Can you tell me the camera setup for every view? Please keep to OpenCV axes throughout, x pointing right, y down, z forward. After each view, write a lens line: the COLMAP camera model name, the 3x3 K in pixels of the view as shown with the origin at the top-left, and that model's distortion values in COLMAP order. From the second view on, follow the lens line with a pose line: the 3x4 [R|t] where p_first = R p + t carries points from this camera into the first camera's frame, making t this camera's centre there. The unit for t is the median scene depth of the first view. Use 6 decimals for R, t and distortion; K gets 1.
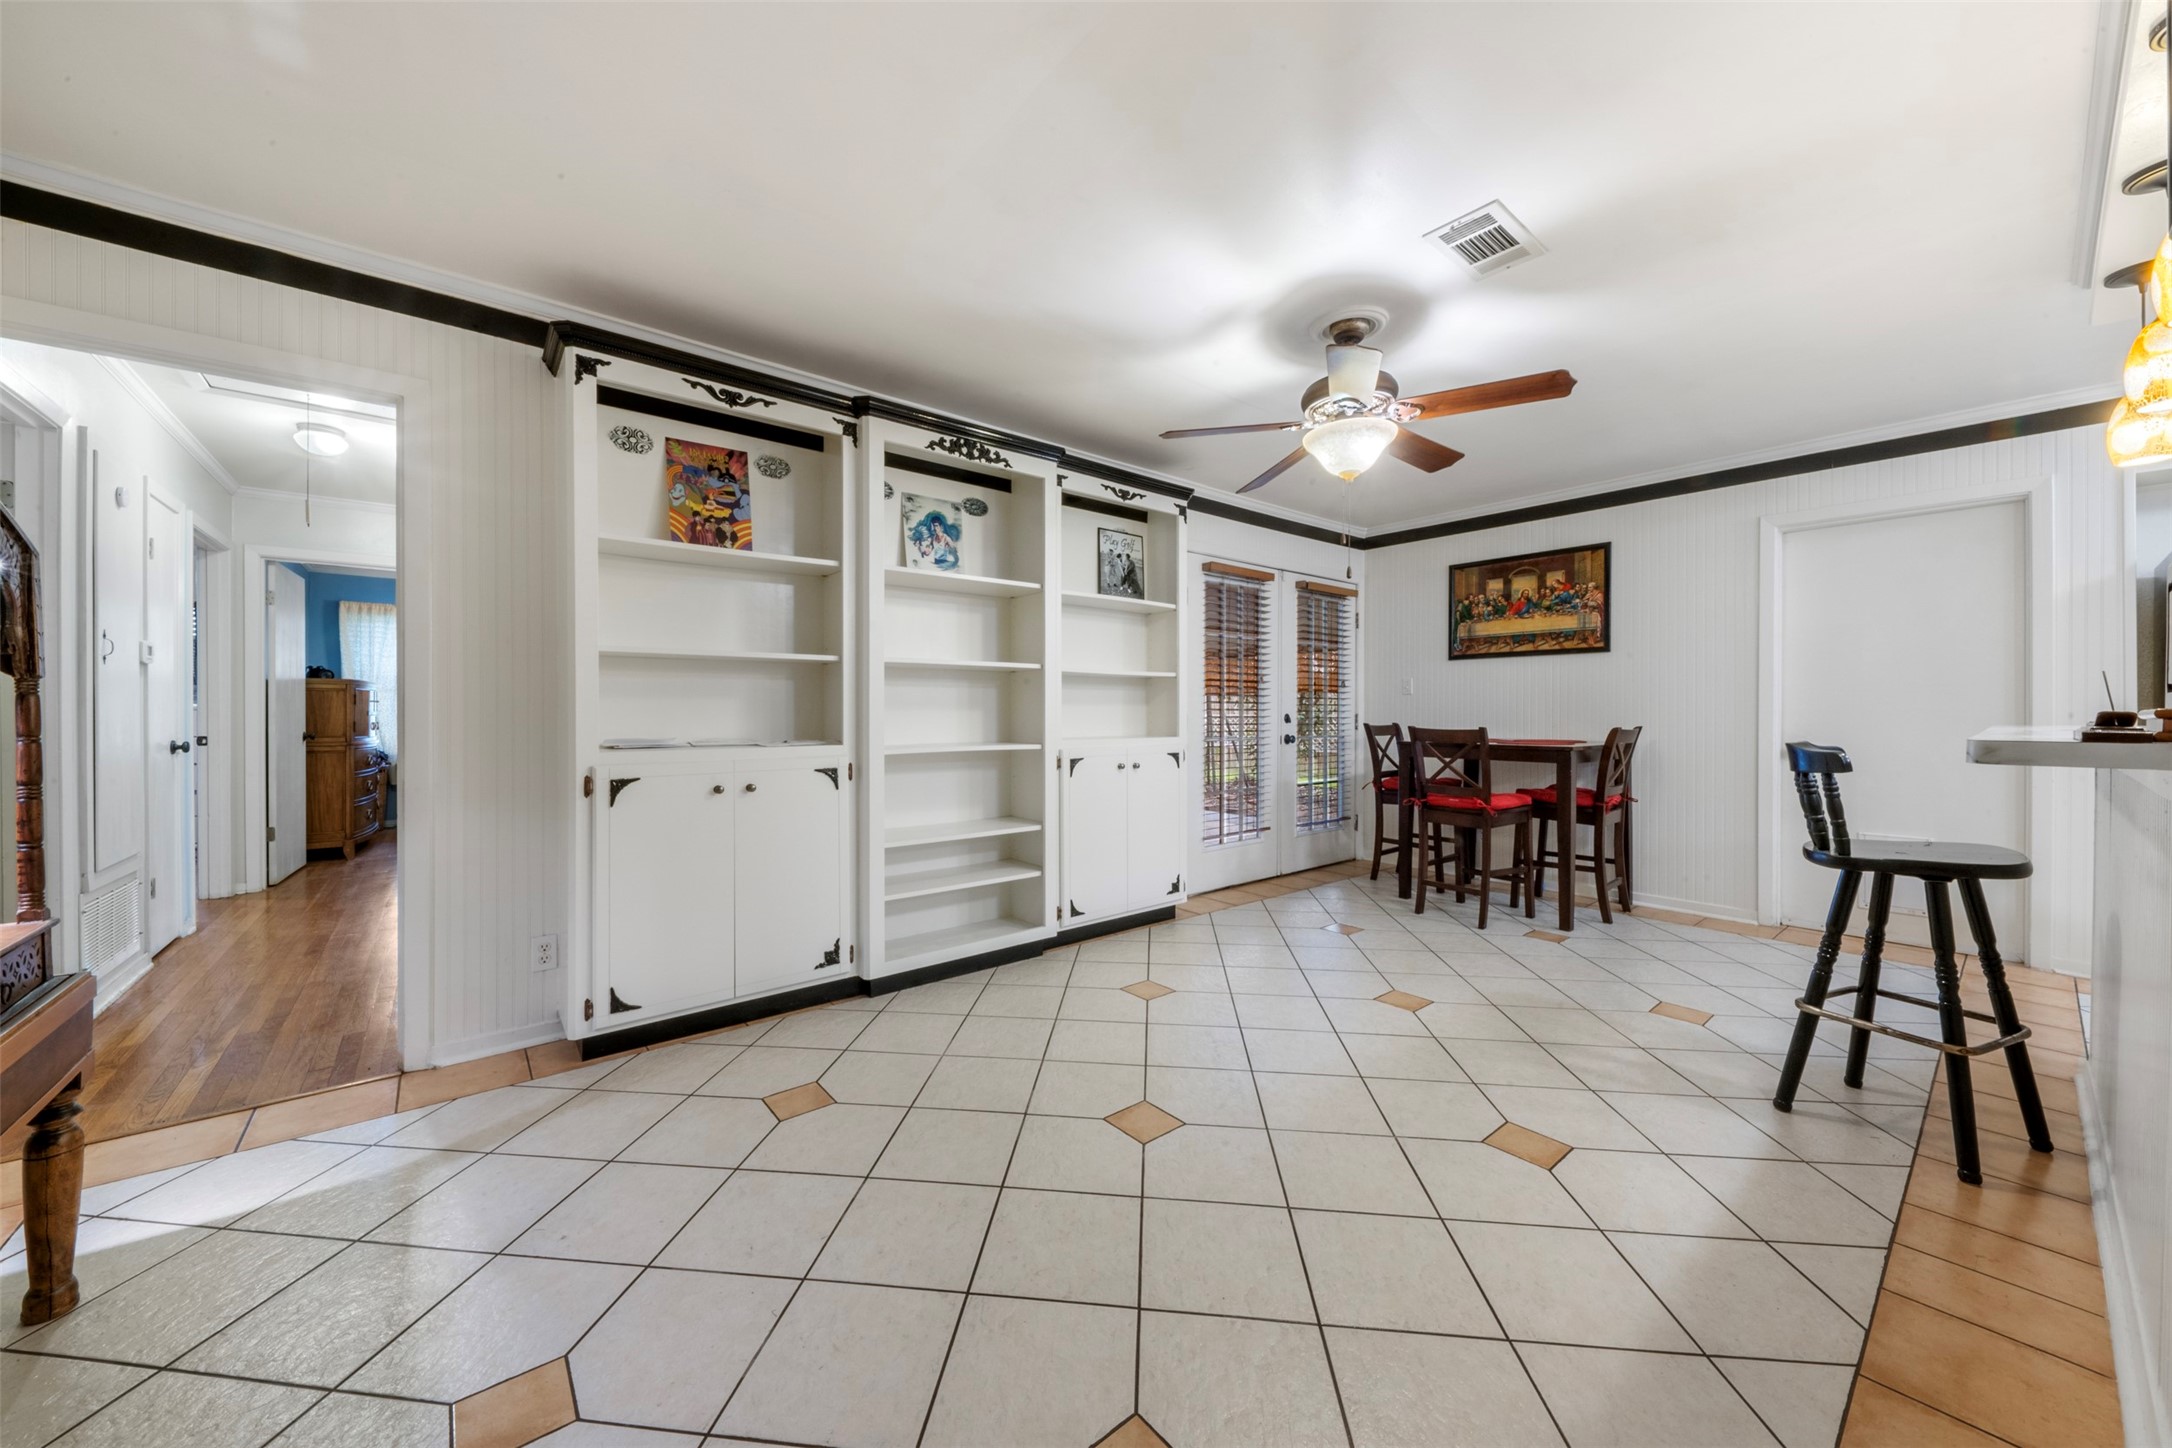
lens RADIAL K [[769.6, 0, 1082.1], [0, 769.6, 714.4], [0, 0, 1]] dist [0.011604, -0.000004]
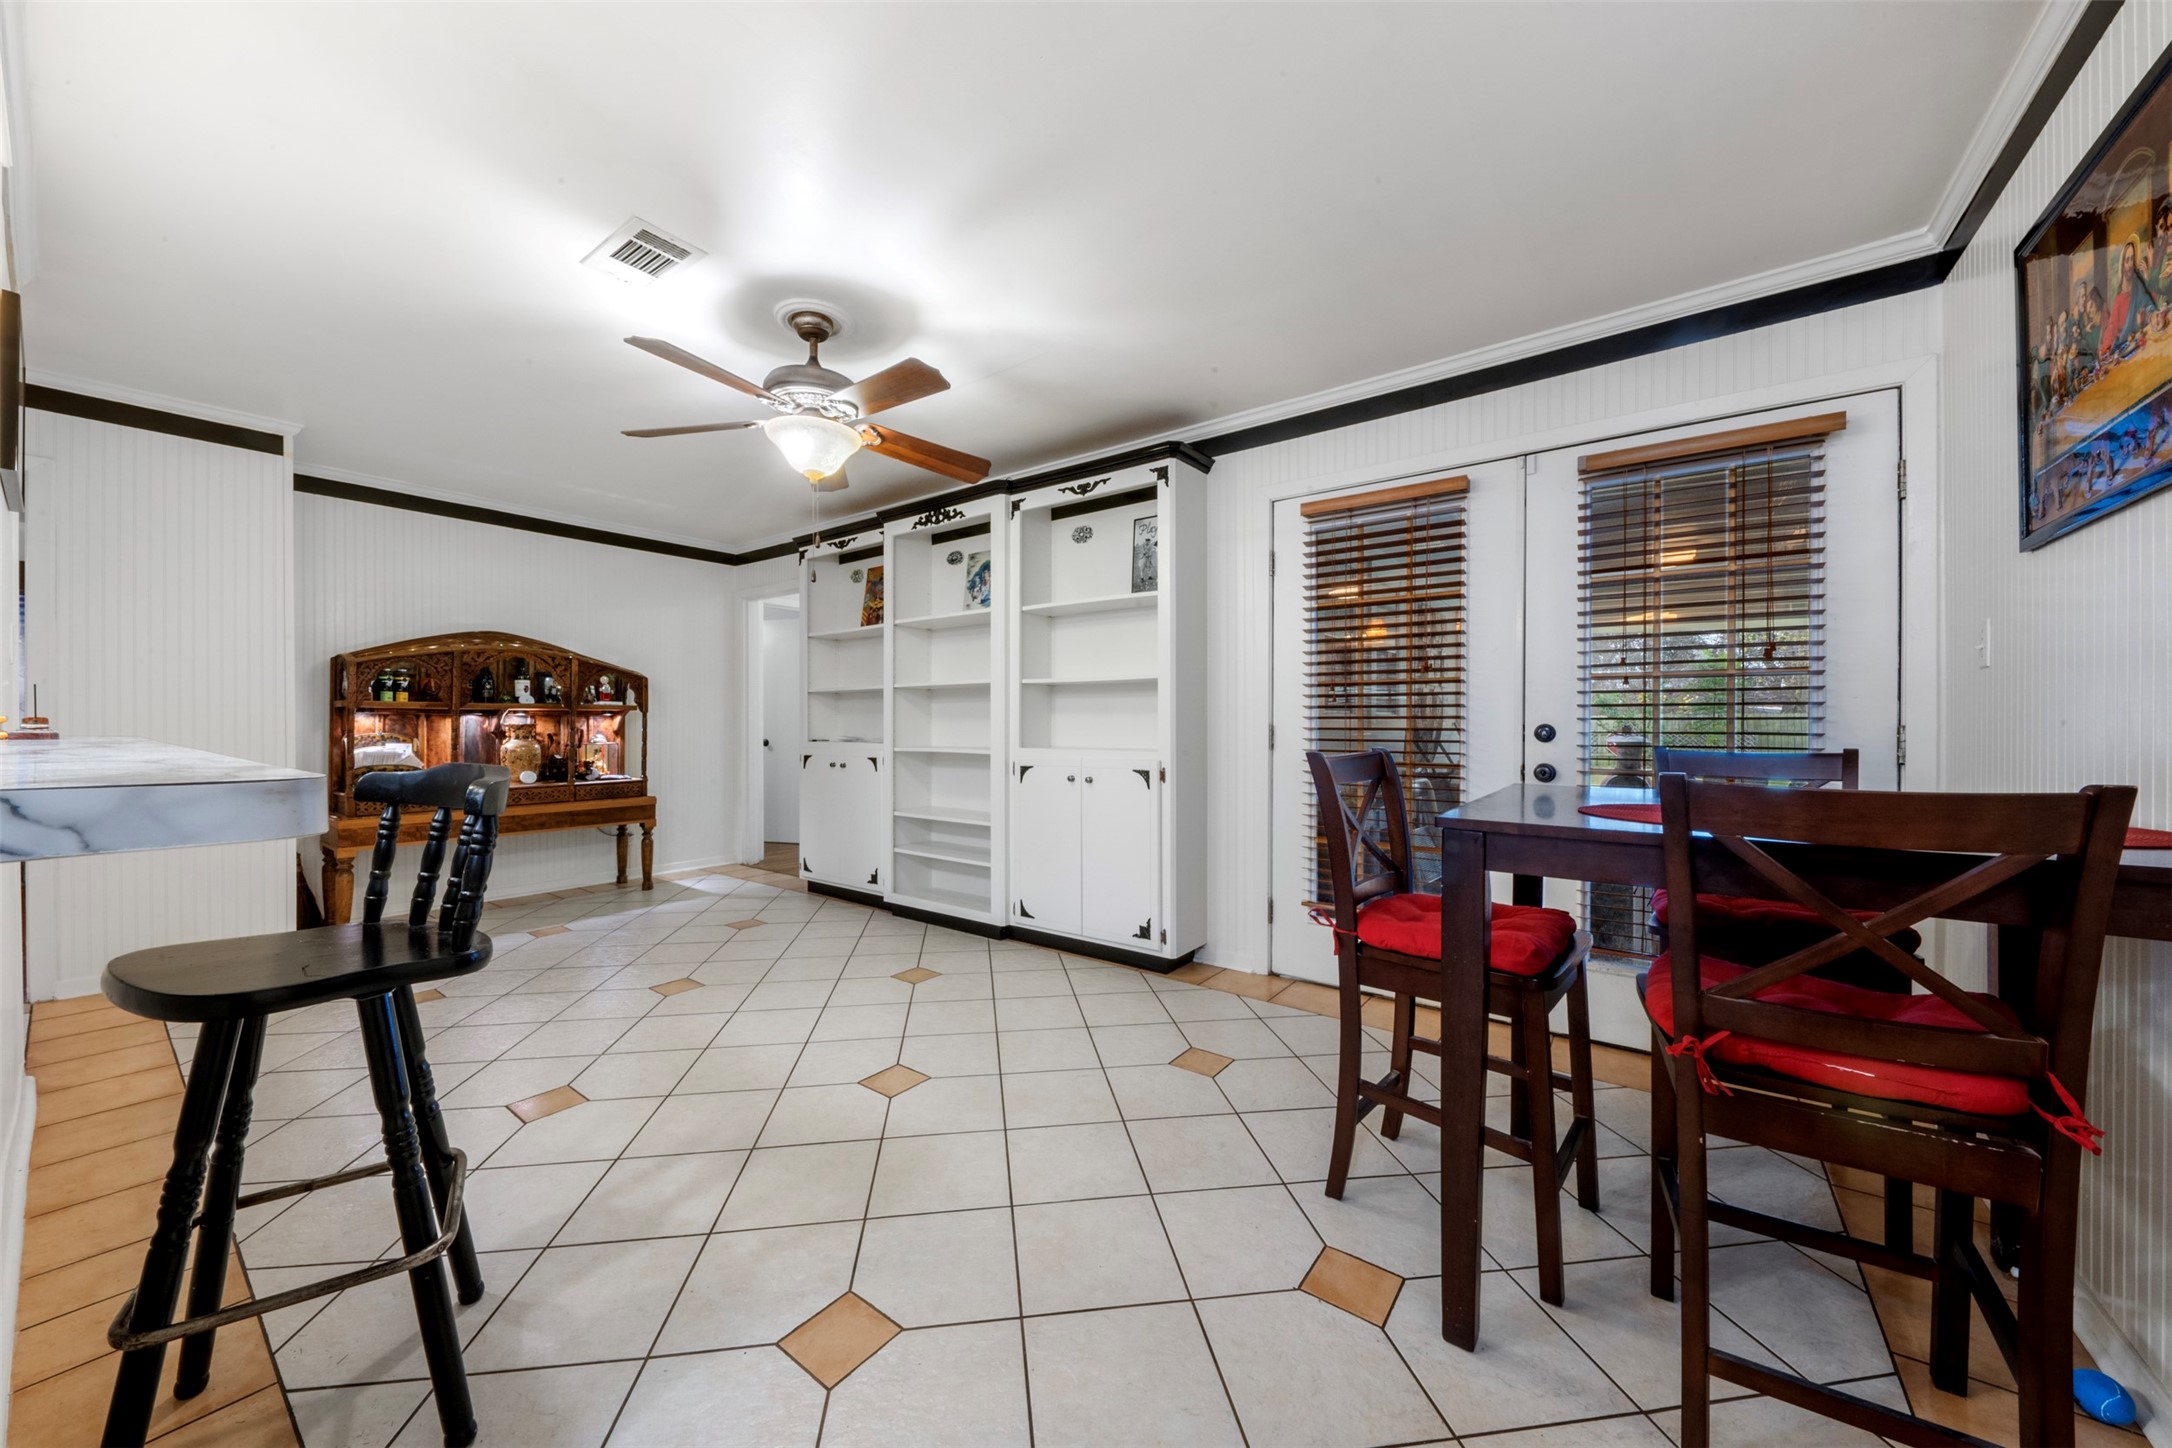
lens RADIAL K [[772.4, 0, 1086.0], [0, 772.4, 724.0], [0, 0, 1]] dist [-0.000614, -0.000003]
pose [[0.236089, -0.000070, -0.971731, 1.055745], [-0.002382, 0.999997, -0.000651, 0.001139], [0.971729, 0.002469, 0.236088, 0.853103]]
